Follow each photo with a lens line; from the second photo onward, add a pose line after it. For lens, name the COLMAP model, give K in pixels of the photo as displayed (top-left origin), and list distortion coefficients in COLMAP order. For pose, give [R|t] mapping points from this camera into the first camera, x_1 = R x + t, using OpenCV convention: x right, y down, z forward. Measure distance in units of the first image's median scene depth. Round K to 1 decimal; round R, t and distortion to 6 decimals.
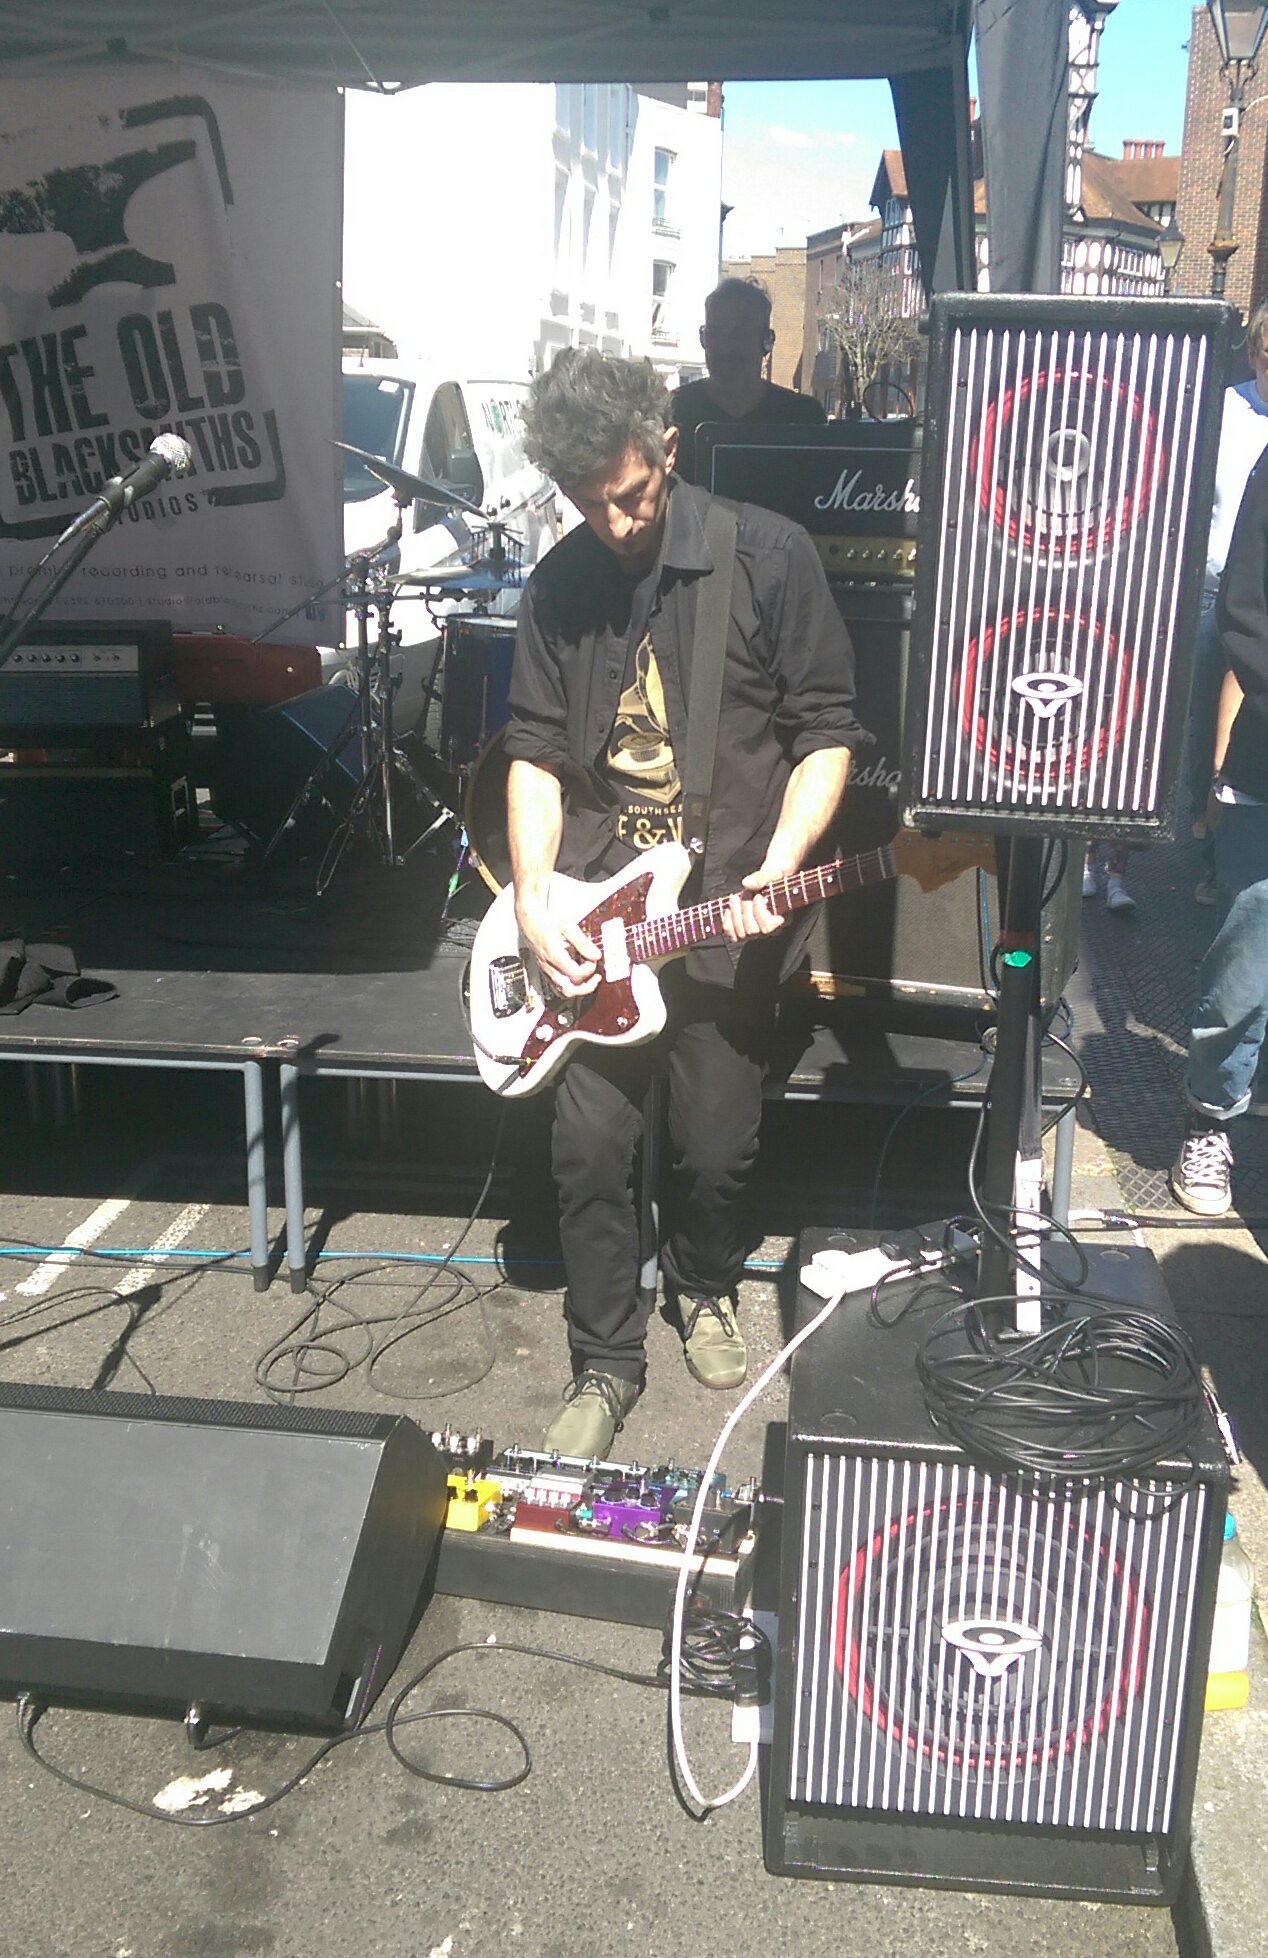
lens RADIAL K [[1896.3, 0, 634.0], [0, 1896.3, 979.0], [0, 0, 1]] dist [0.108519, -0.204608]
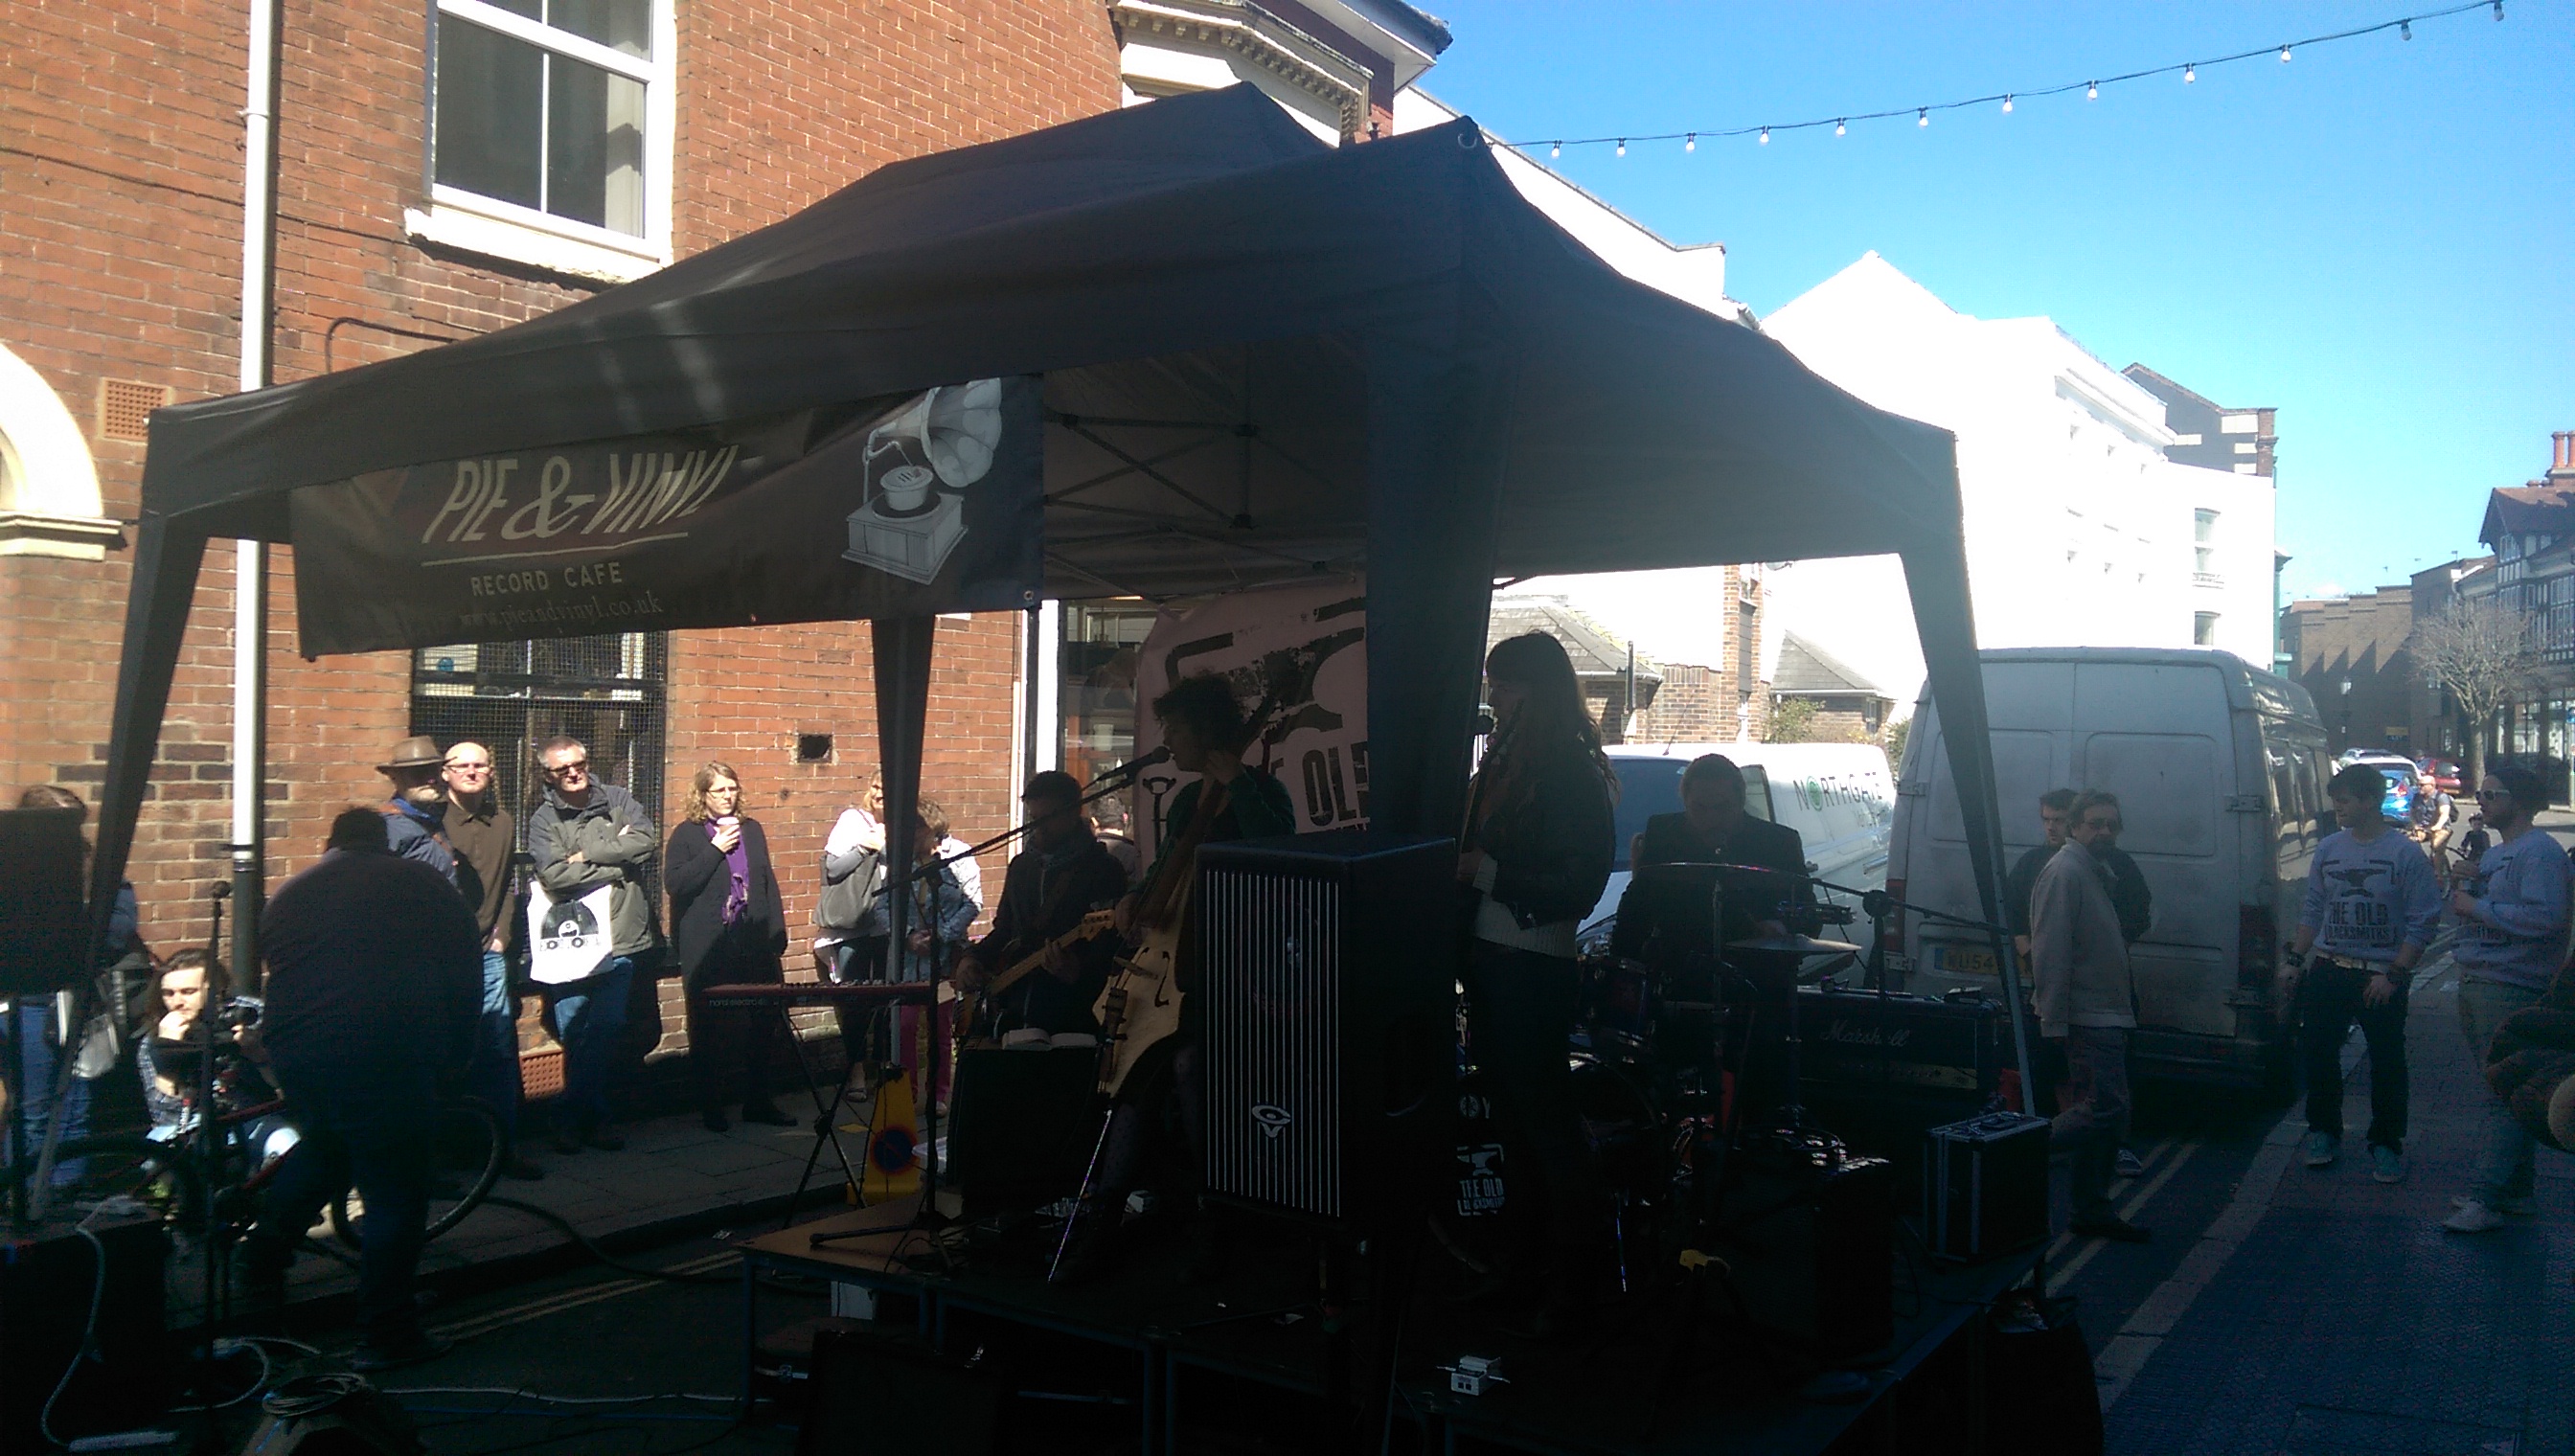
lens RADIAL K [[1800.1, 0, 1287.5], [0, 1800.1, 728.0], [0, 0, 1]] dist [-0.003426, -0.007626]
pose [[0.881645, -0.016110, -0.471637, 0.468326], [-0.123744, 0.956554, -0.263993, -0.044162], [0.455399, 0.291110, 0.841348, -0.092278]]
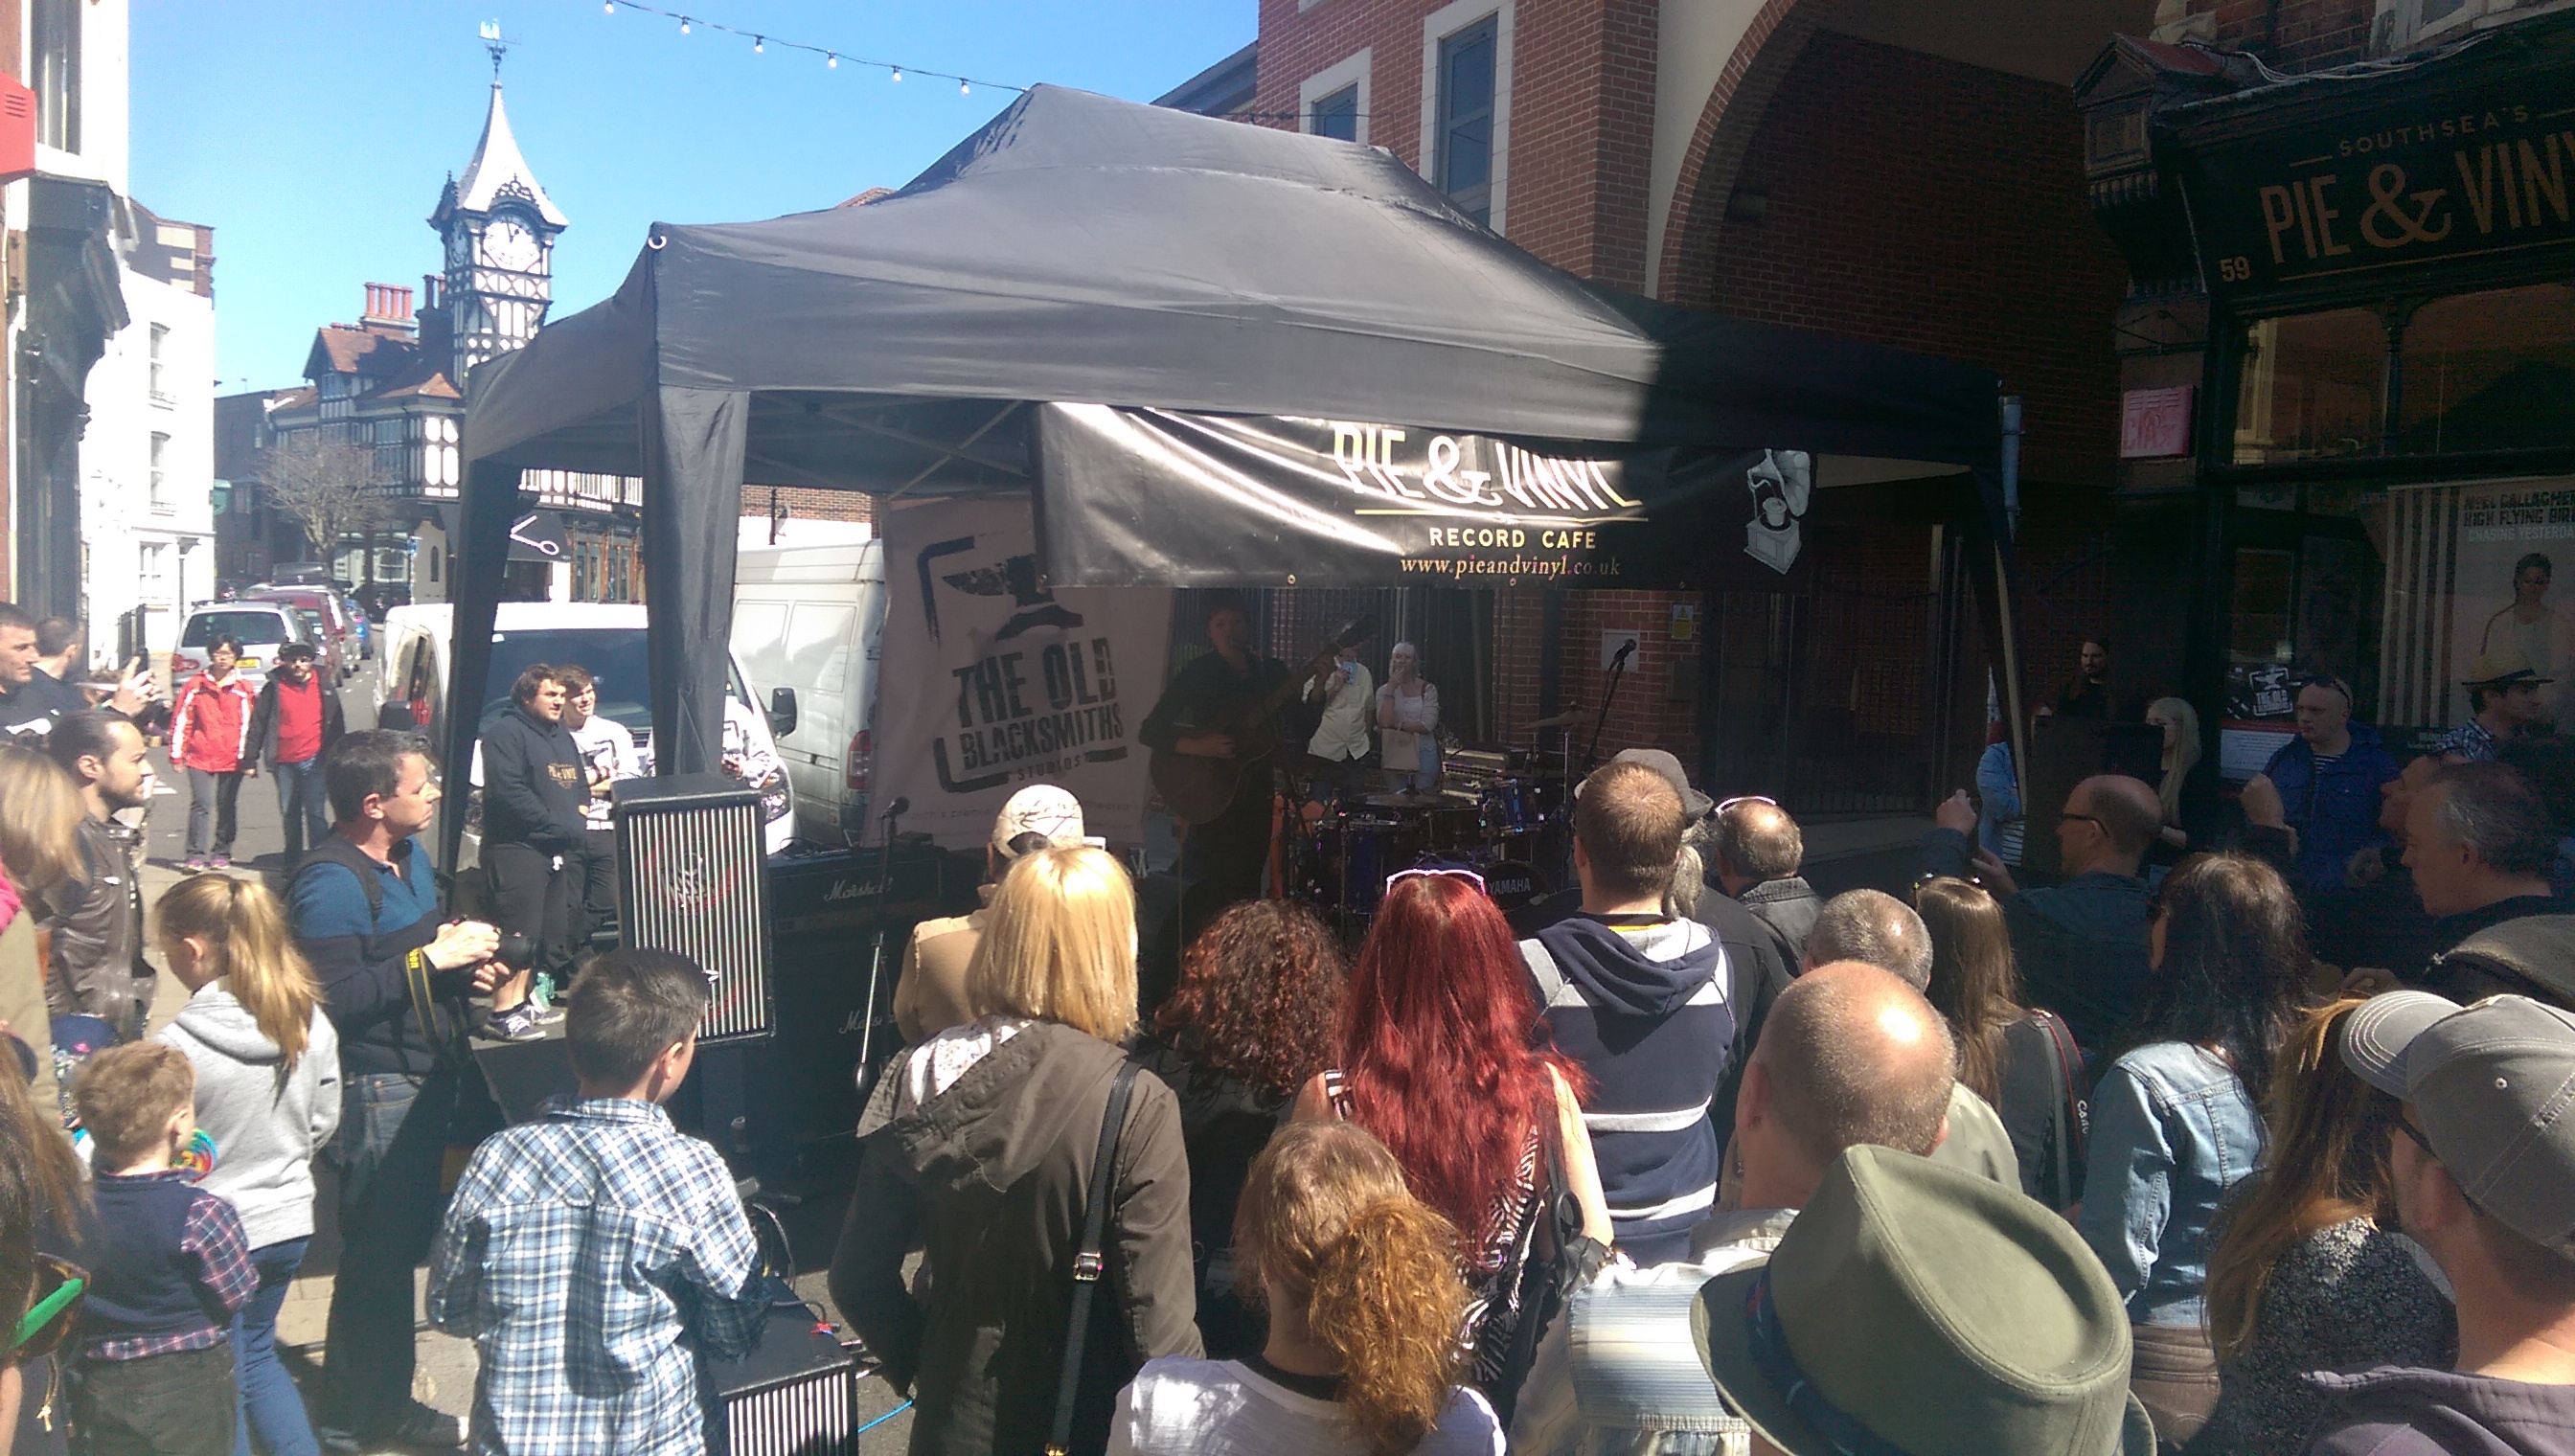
lens RADIAL K [[1800.1, 0, 1287.5], [0, 1800.1, 728.0], [0, 0, 1]] dist [-0.003426, -0.007626]
pose [[0.798210, -0.044544, 0.600730, -1.467669], [0.161318, 0.976644, -0.141930, -0.072020], [-0.580377, 0.210198, 0.786752, -0.332521]]
